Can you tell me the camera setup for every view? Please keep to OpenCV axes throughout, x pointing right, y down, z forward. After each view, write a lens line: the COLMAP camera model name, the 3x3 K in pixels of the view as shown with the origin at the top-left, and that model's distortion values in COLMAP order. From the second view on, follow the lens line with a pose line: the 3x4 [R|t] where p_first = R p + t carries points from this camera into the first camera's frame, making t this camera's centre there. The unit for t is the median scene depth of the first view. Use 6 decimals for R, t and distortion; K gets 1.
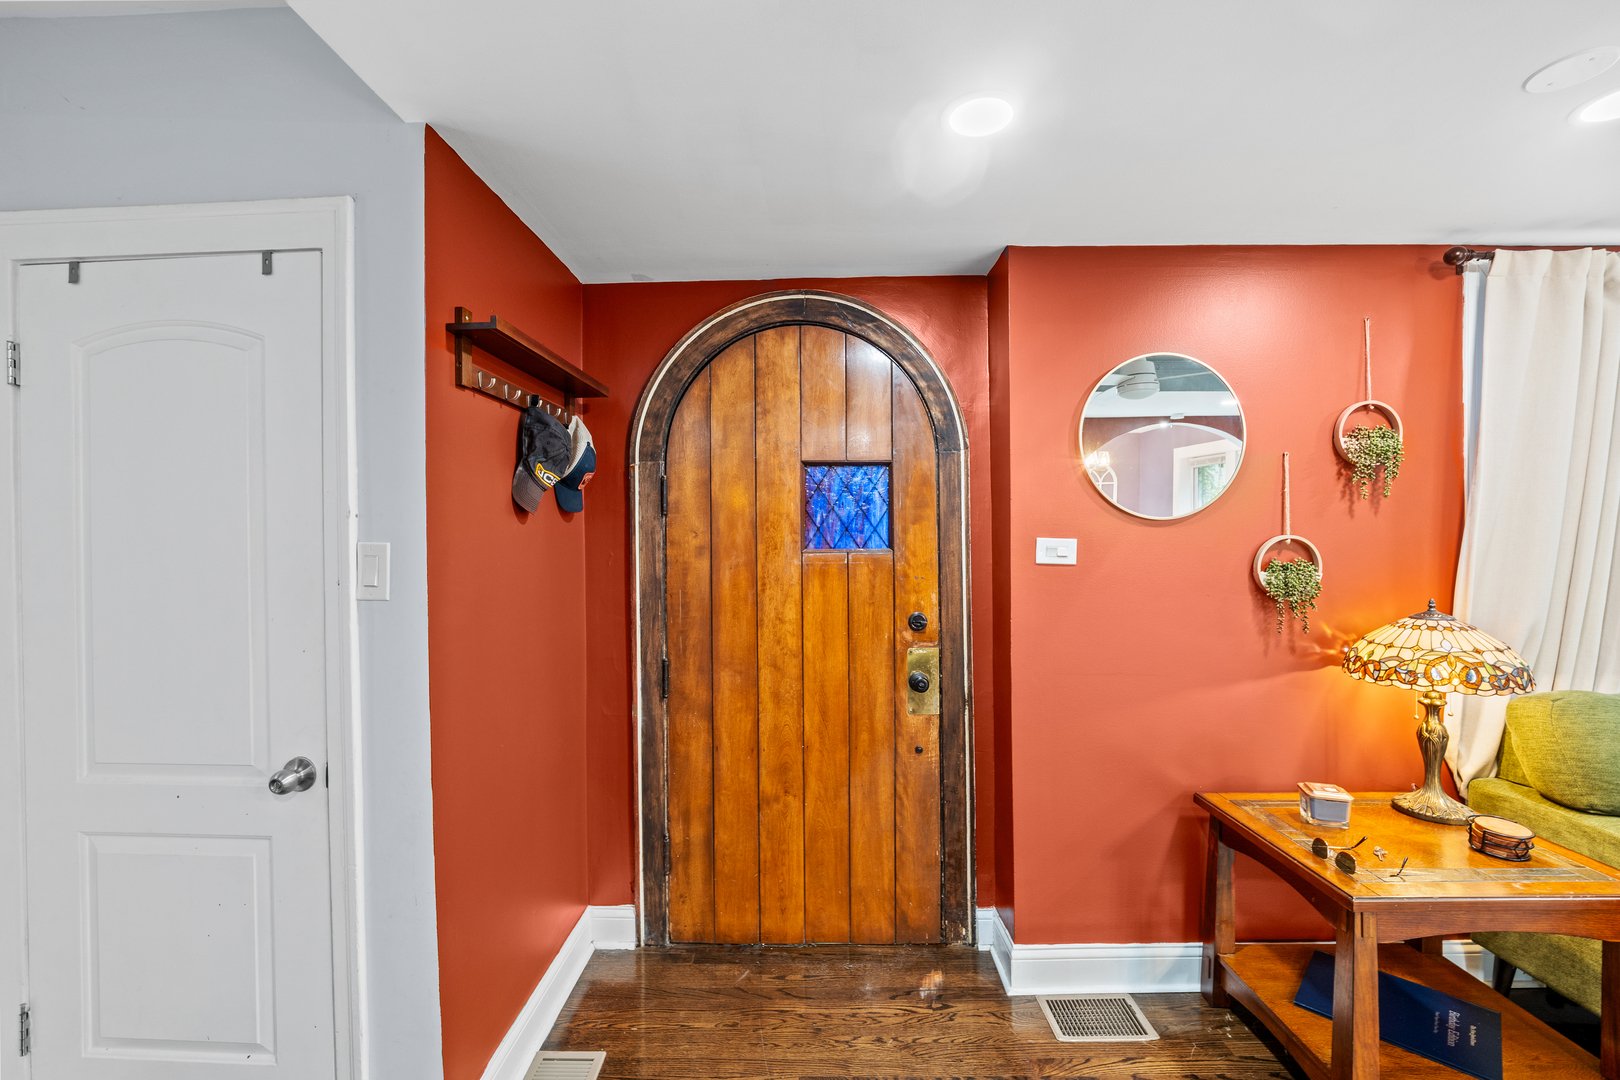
lens RADIAL K [[666.3, 0, 804.9], [0, 666.3, 545.1], [0, 0, 1]] dist [-0.009559, 0.000411]
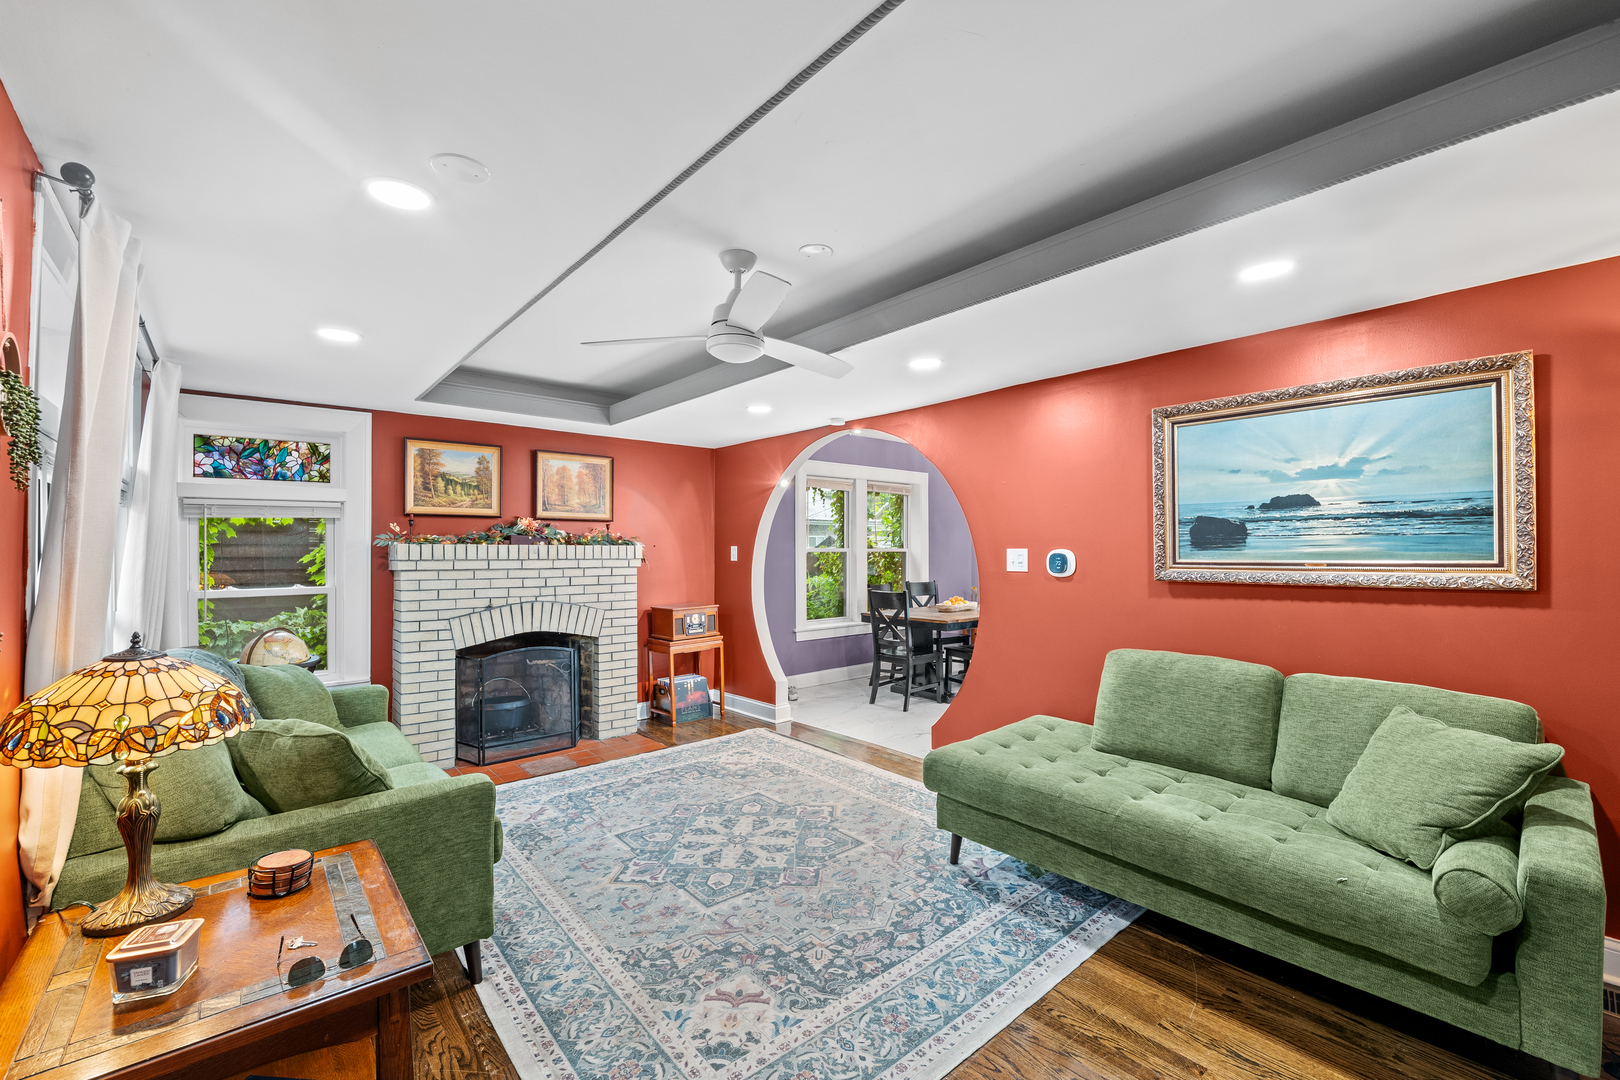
lens RADIAL K [[666.3, 0, 804.9], [0, 666.3, 545.1], [0, 0, 1]] dist [-0.009559, 0.000411]
pose [[-0.661832, 0.015622, 0.749490, -0.112055], [0.012482, 0.999874, -0.009819, -0.000447], [-0.749549, 0.002856, -0.661943, 0.844996]]
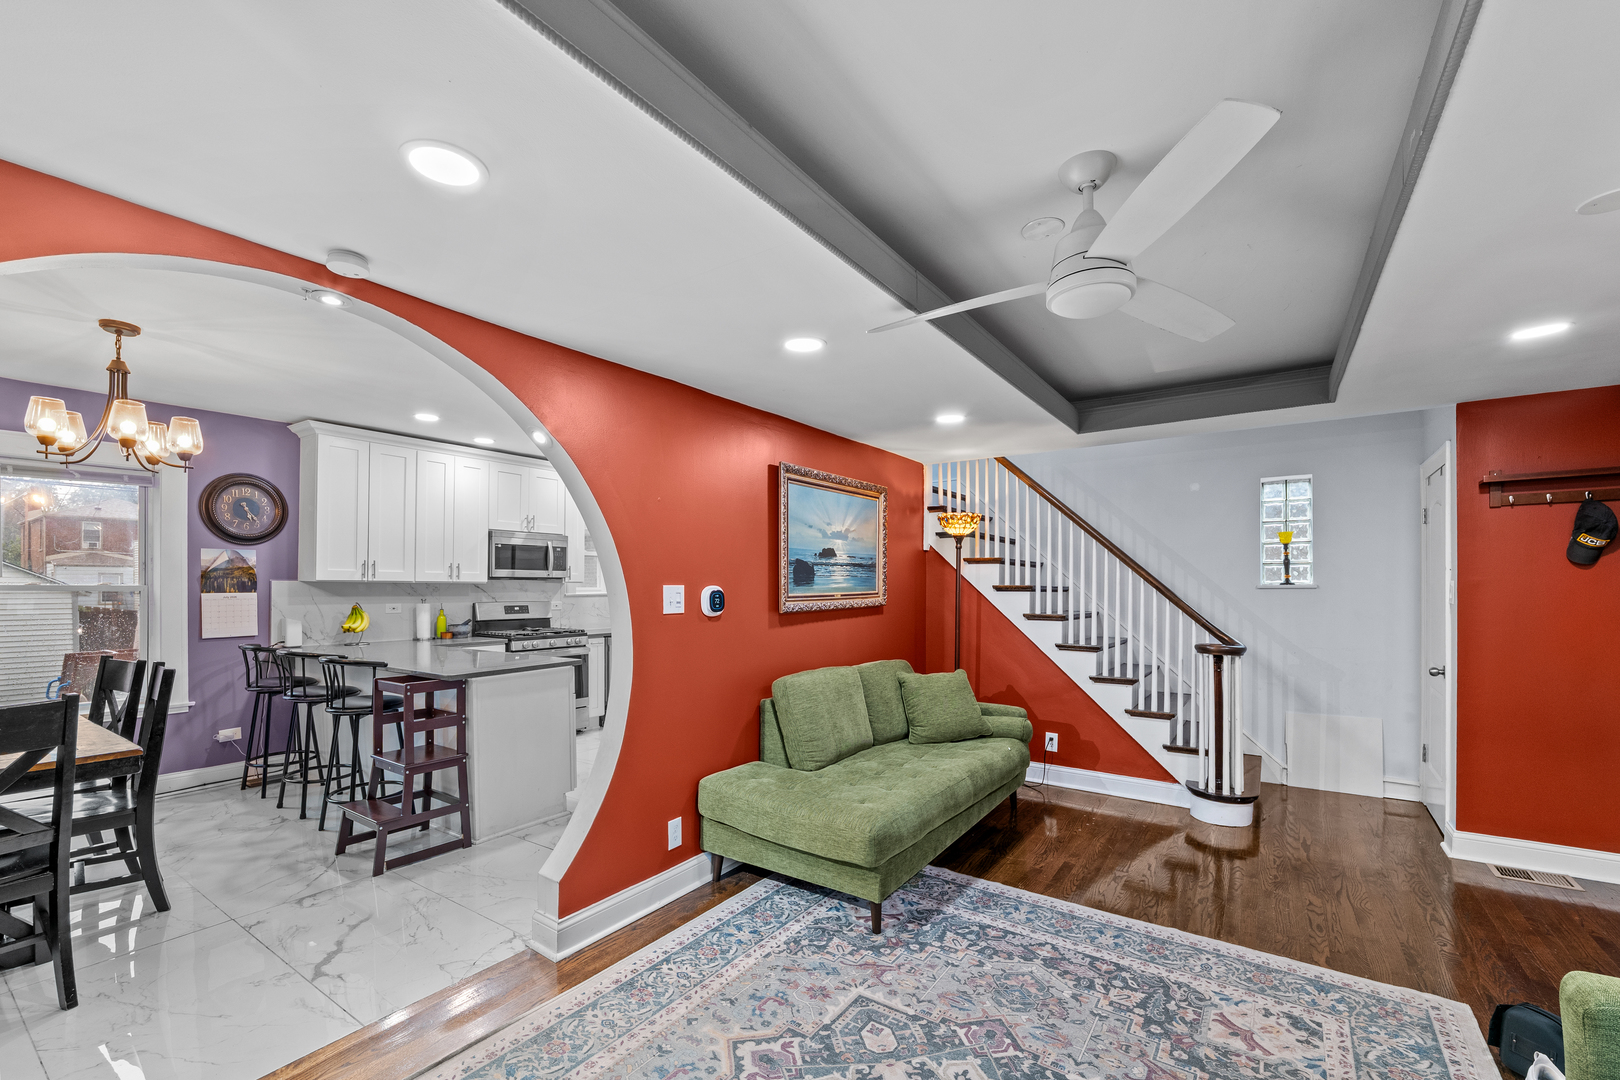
lens RADIAL K [[679.3, 0, 806.0], [0, 679.3, 584.6], [0, 0, 1]] dist [-0.012120, 0.000760]
pose [[-0.554899, 0.010344, -0.831853, 1.913851], [0.002987, 0.999941, 0.010441, -0.016155], [0.831912, 0.003309, -0.554898, 0.275293]]
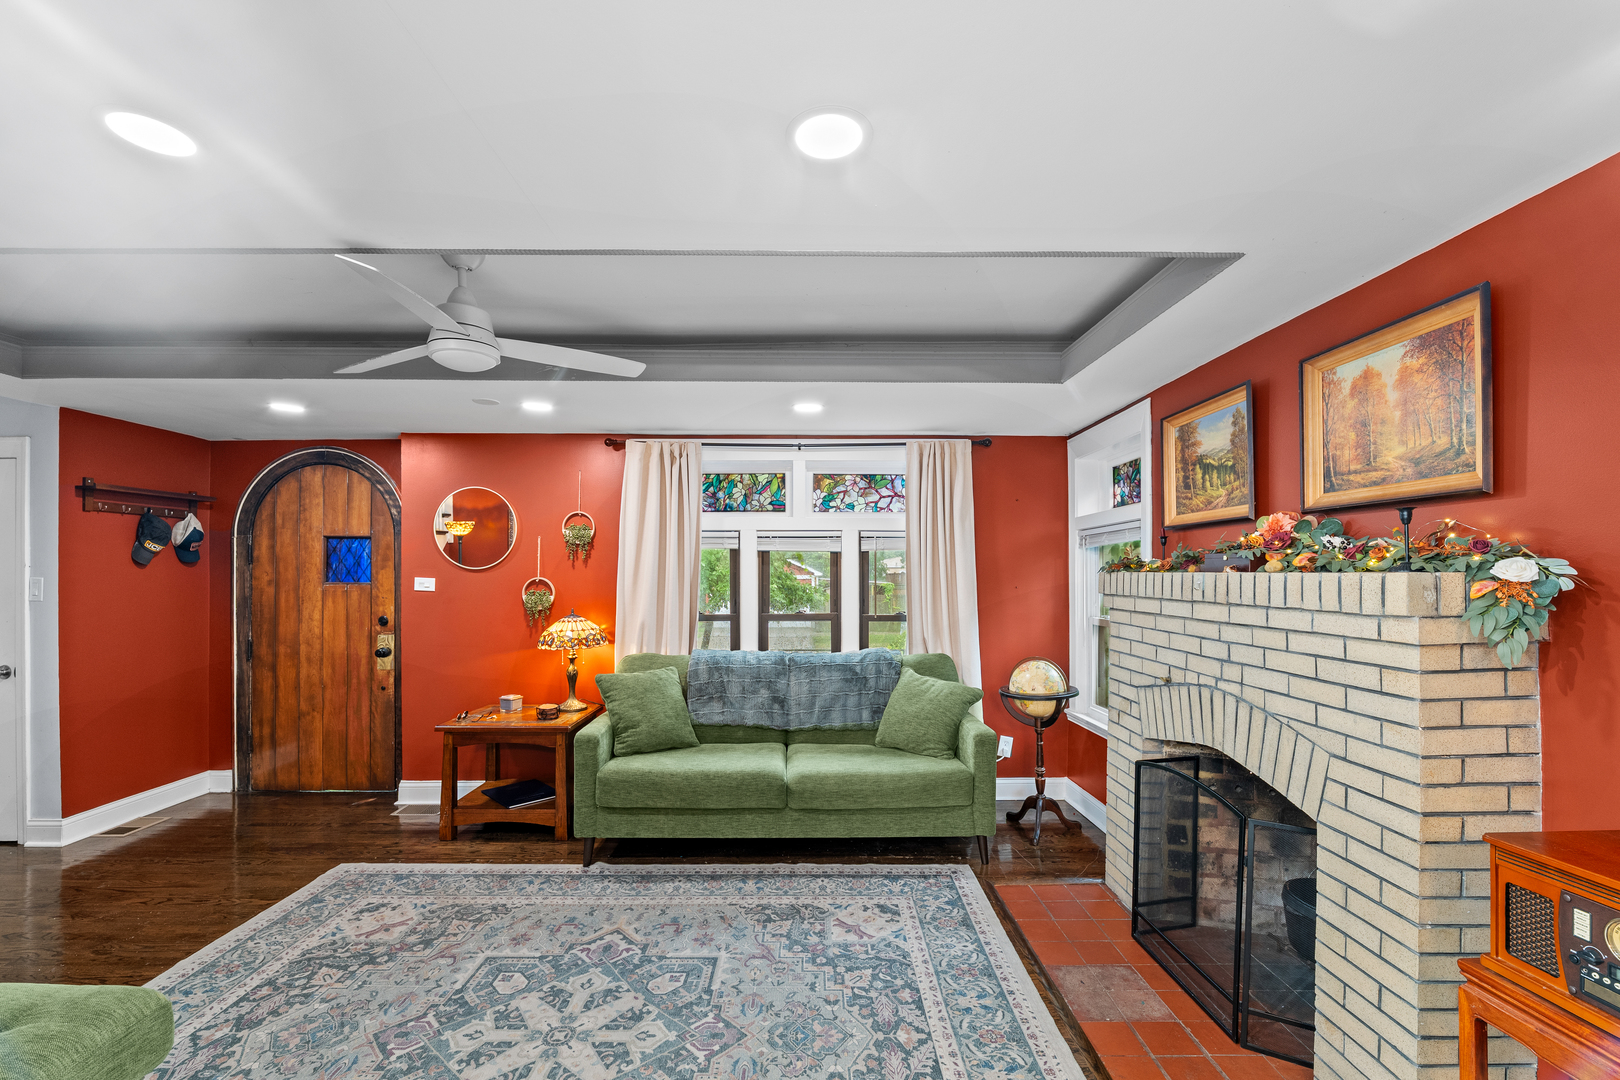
lens RADIAL K [[673.6, 0, 809.0], [0, 673.6, 574.1], [0, 0, 1]] dist [-0.013219, 0.000148]
pose [[0.999546, 0.009136, 0.028720, 1.499406], [-0.008942, 0.999936, -0.006887, -0.018458], [-0.028781, 0.006627, 0.999564, -1.072736]]
